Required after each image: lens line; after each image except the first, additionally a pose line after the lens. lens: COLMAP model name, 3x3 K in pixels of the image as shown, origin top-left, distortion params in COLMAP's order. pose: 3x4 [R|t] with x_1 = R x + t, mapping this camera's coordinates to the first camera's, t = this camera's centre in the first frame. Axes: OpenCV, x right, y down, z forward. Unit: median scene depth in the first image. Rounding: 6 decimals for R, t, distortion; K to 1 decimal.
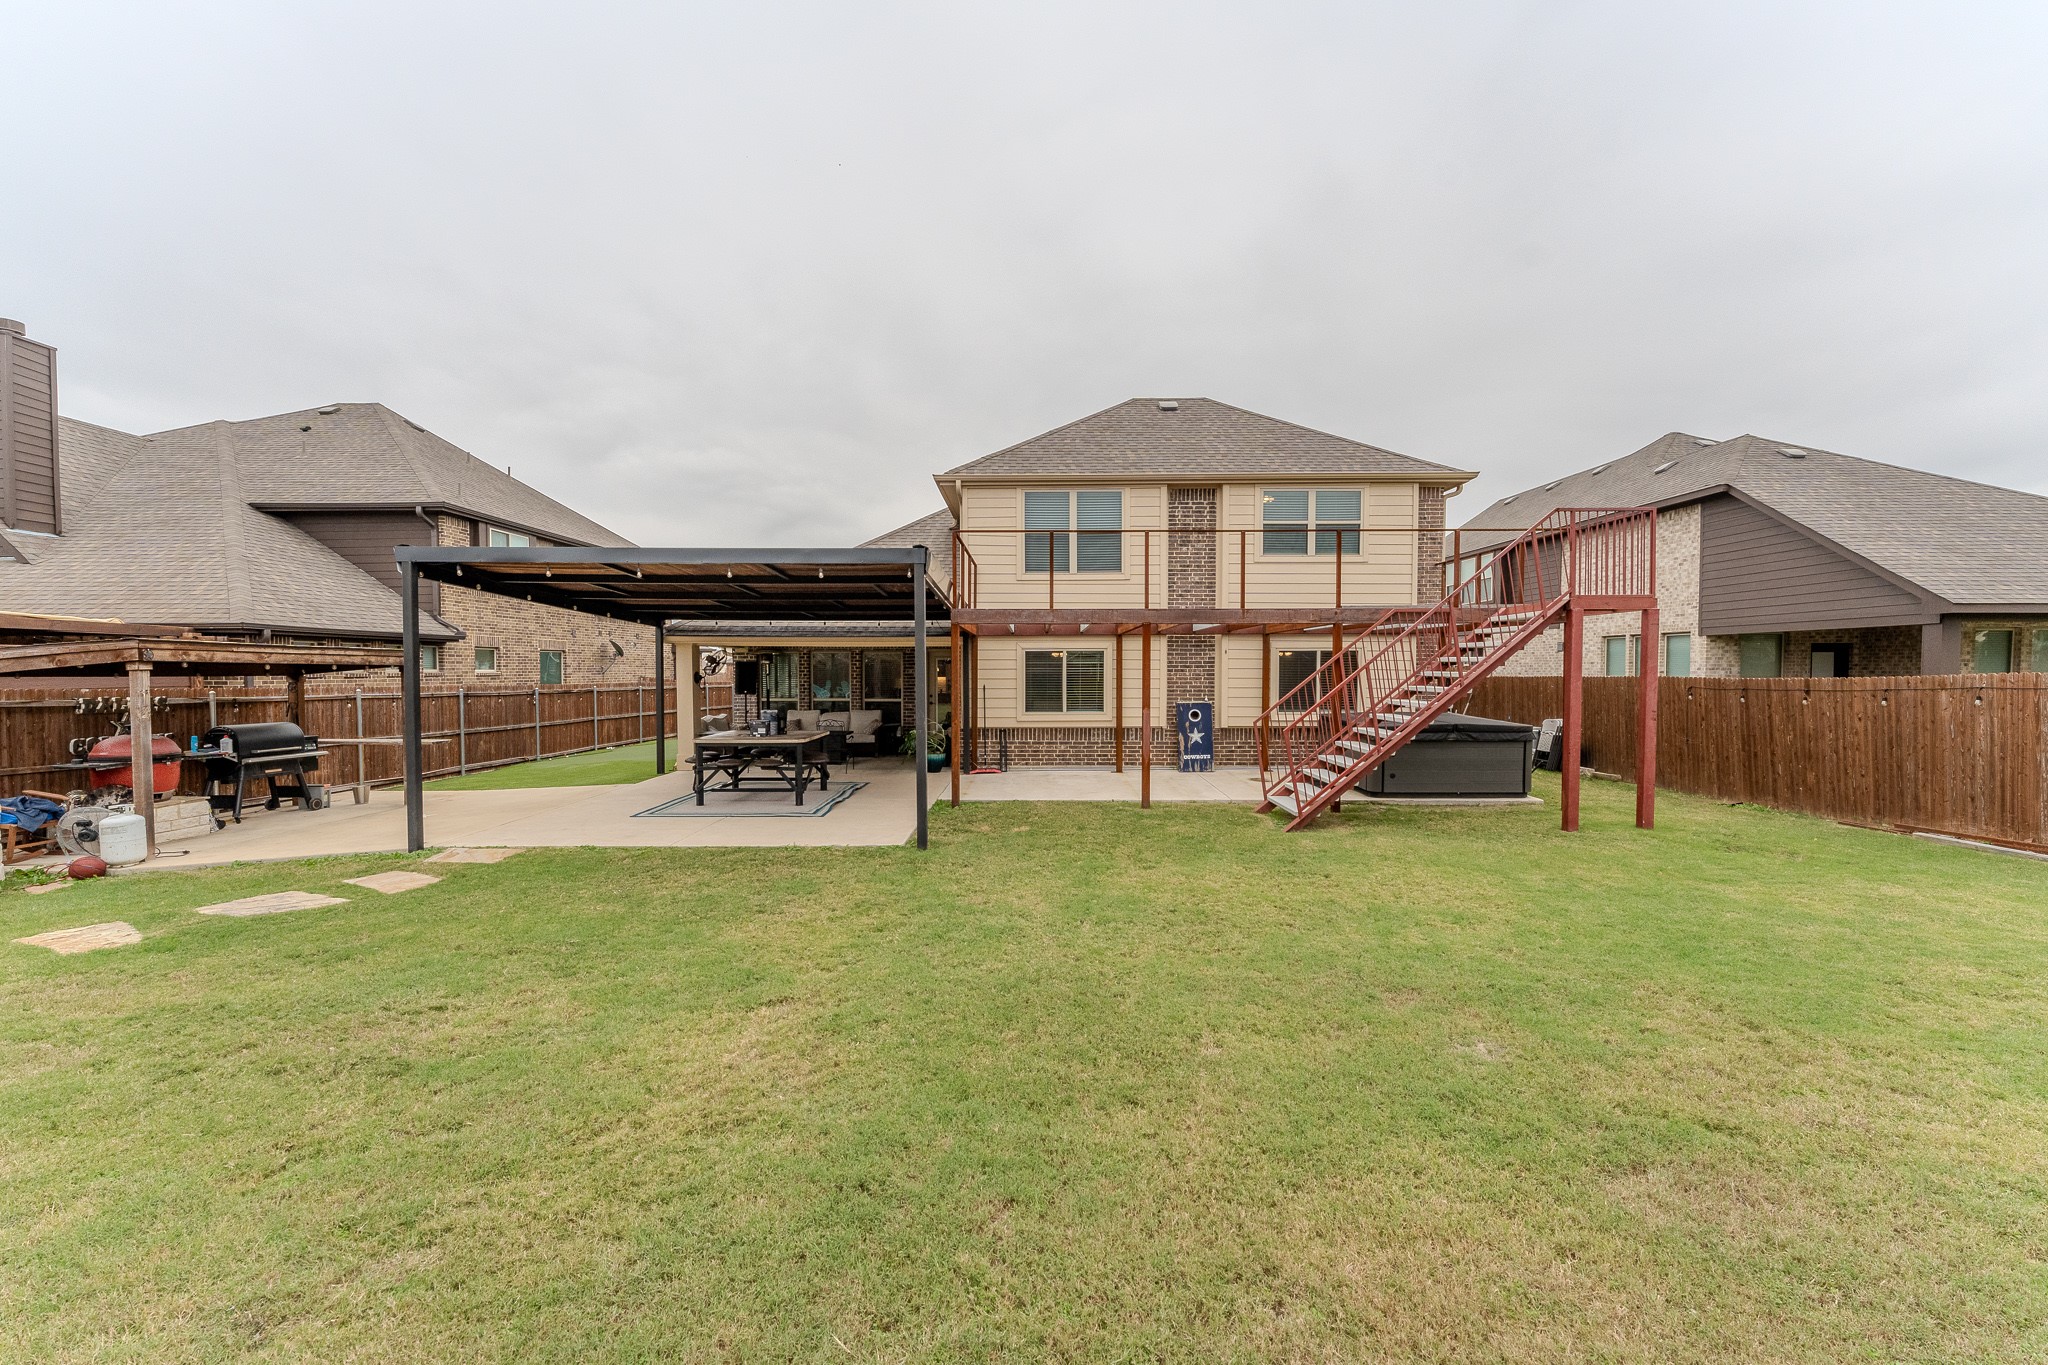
lens RADIAL K [[839.0, 0, 1025.0], [0, 839.0, 686.2], [0, 0, 1]] dist [-0.001536, 0.000921]
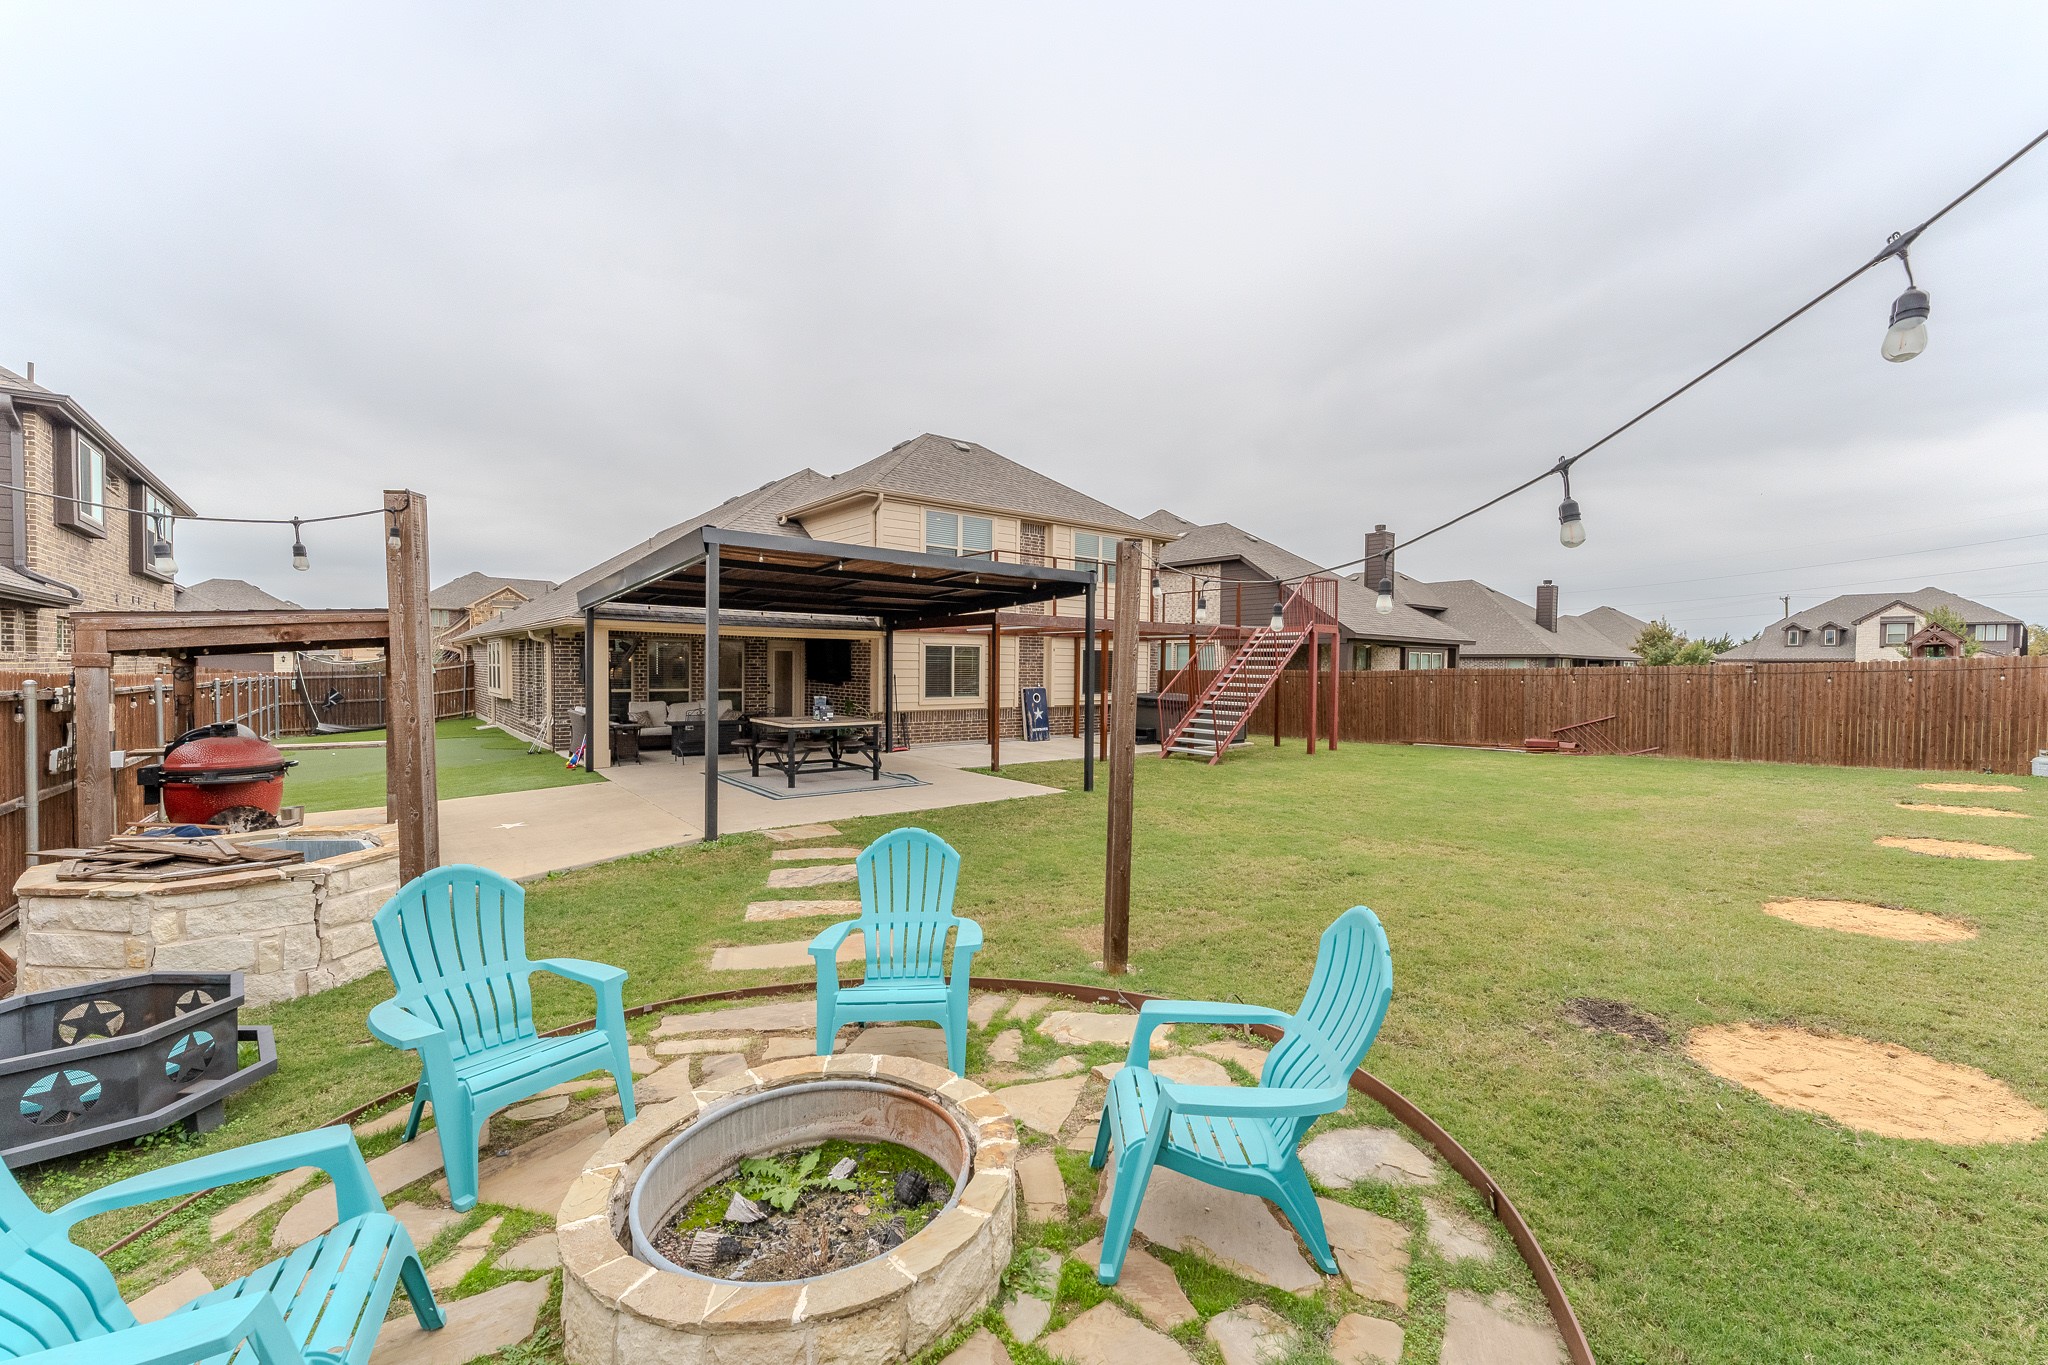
lens RADIAL K [[839.0, 0, 1030.1], [0, 839.0, 682.9], [0, 0, 1]] dist [-0.001536, 0.000921]
pose [[0.755762, -0.003658, 0.654836, -0.660044], [0.002120, 0.999993, 0.003139, 0.007139], [-0.654843, -0.000984, 0.755764, 0.017030]]
